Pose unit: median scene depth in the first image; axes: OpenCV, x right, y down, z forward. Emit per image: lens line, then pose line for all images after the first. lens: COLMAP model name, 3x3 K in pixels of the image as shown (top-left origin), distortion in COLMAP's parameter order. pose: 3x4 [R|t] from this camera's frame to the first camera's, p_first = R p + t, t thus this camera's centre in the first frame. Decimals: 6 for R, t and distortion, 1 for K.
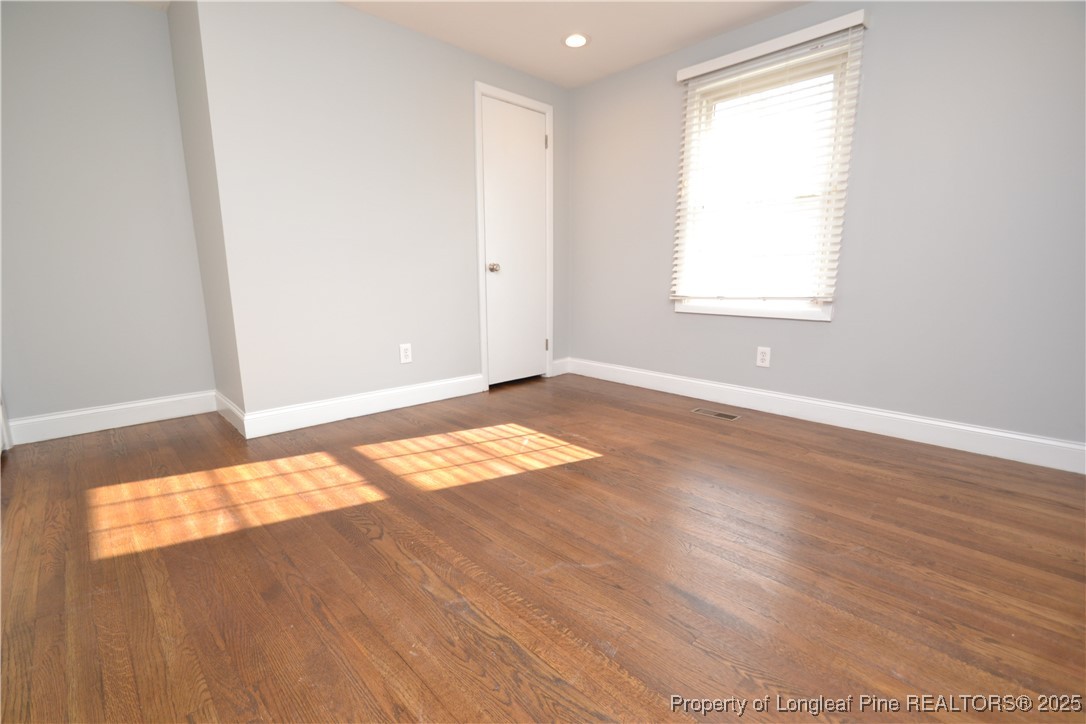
lens RADIAL K [[479.7, 0, 528.5], [0, 479.7, 367.9], [0, 0, 1]] dist [0.009131, -0.016315]
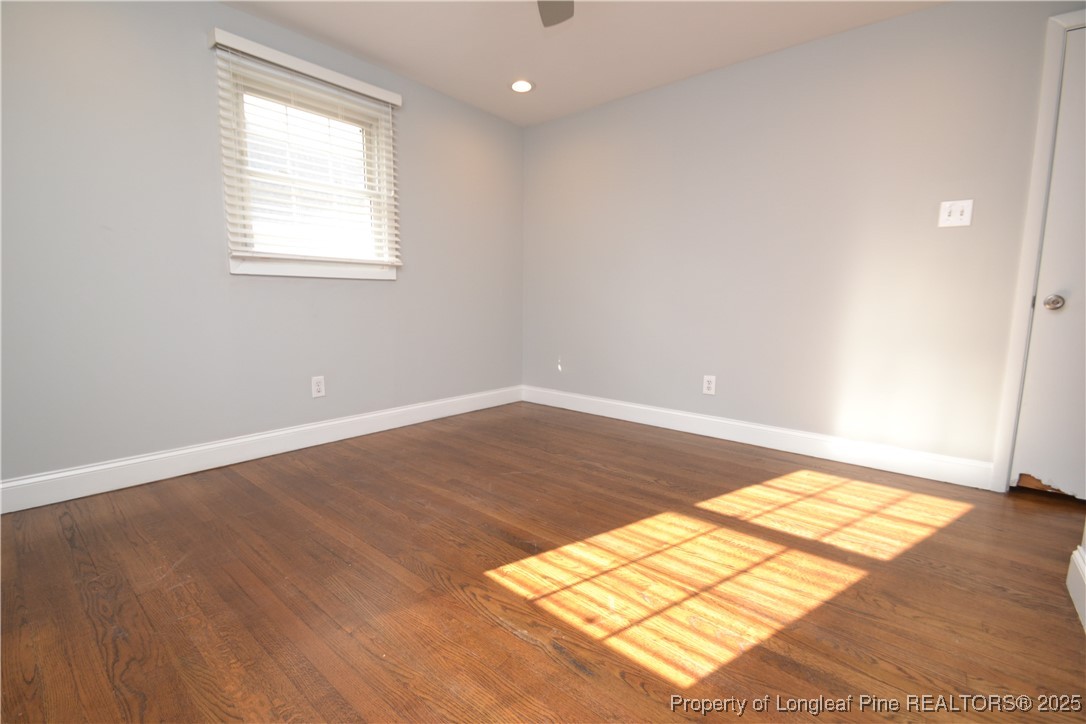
lens RADIAL K [[479.7, 0, 528.5], [0, 479.7, 367.9], [0, 0, 1]] dist [0.009131, -0.016315]
pose [[-0.994241, 0.006292, -0.106978, 0.174960], [-0.029156, 0.944734, 0.326537, -0.328620], [0.103120, 0.327776, -0.939111, 1.653080]]
